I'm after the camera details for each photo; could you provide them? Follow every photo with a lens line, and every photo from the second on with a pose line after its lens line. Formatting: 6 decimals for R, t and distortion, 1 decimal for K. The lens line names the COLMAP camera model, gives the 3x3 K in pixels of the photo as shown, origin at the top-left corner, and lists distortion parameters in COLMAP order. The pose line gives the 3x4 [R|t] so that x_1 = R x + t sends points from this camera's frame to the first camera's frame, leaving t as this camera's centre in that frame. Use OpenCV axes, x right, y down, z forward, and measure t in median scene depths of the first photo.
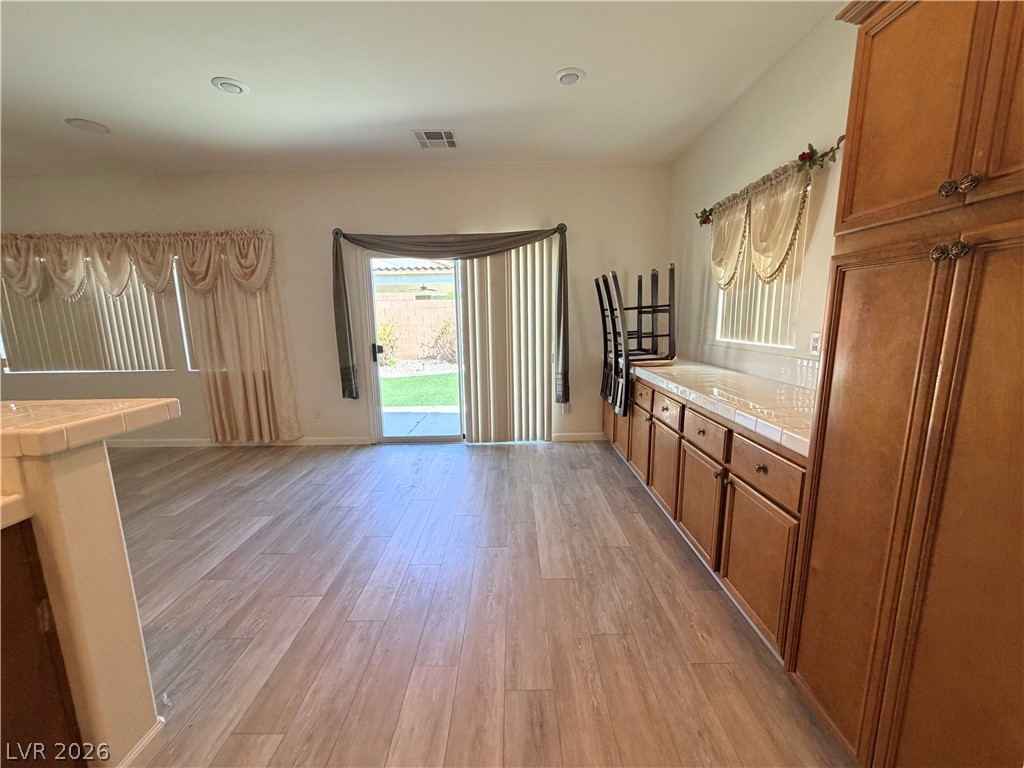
lens RADIAL K [[409.2, 0, 510.3], [0, 409.2, 387.0], [0, 0, 1]] dist [0.001281, -0.000221]
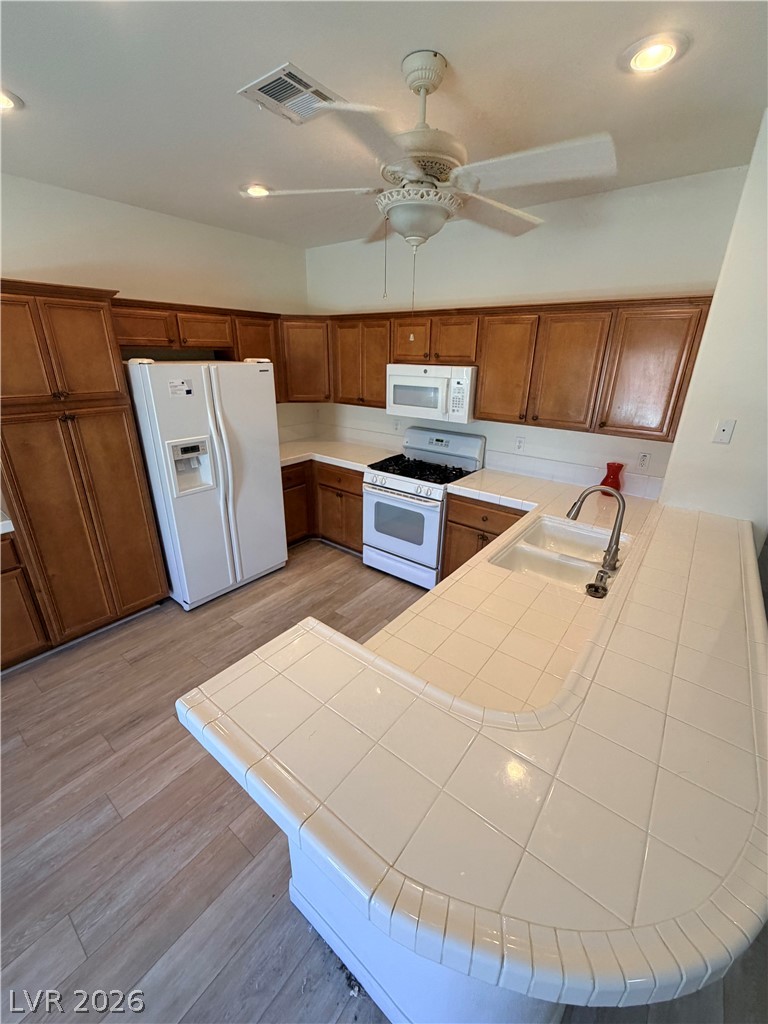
lens RADIAL K [[409.2, 0, 382.9], [0, 409.2, 509.0], [0, 0, 1]] dist [0.001281, -0.000221]
pose [[-0.793212, -0.211840, 0.570910, -1.279204], [0.106437, 0.874874, 0.472511, -0.484608], [-0.599571, 0.435567, -0.671413, 1.010278]]
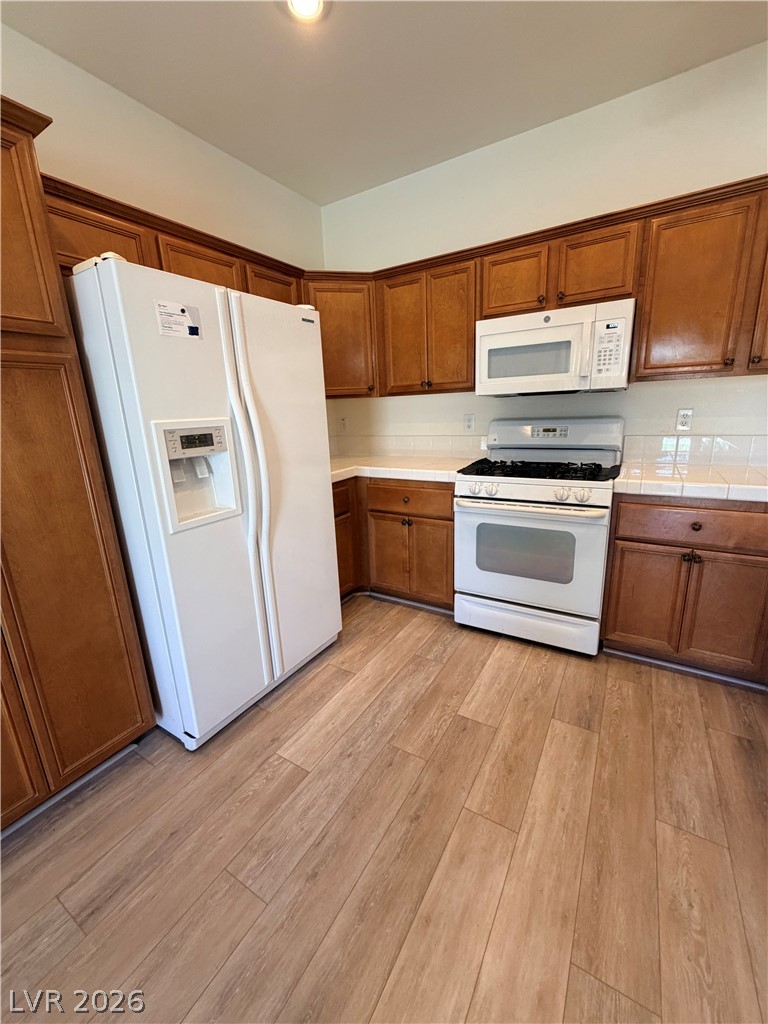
lens RADIAL K [[409.2, 0, 382.9], [0, 409.2, 509.7], [0, 0, 1]] dist [0.001281, -0.000221]
pose [[-0.855343, -0.072636, 0.512945, -0.400433], [0.146762, 0.915588, 0.374380, -0.101063], [-0.496840, 0.395504, -0.772481, 0.784120]]
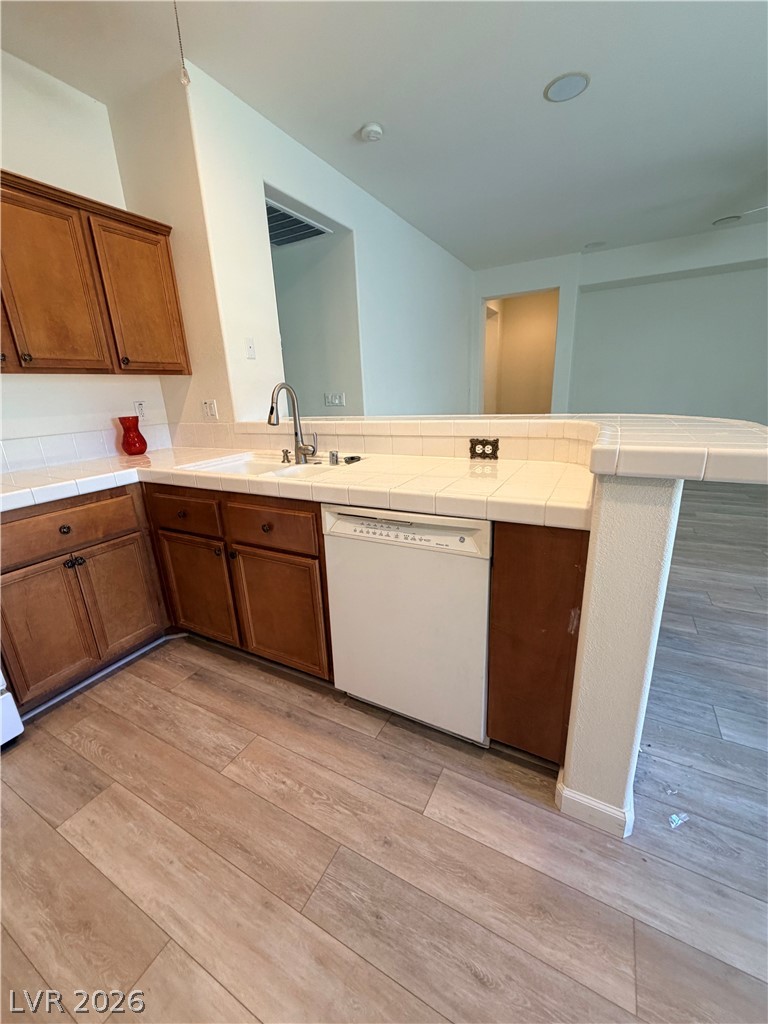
lens RADIAL K [[409.2, 0, 382.8], [0, 409.2, 510.6], [0, 0, 1]] dist [0.001281, -0.000221]
pose [[-0.472614, 0.288323, -0.832770, -0.069286], [-0.101576, 0.920846, 0.376464, -0.037639], [0.875396, 0.262511, -0.405918, 0.638968]]
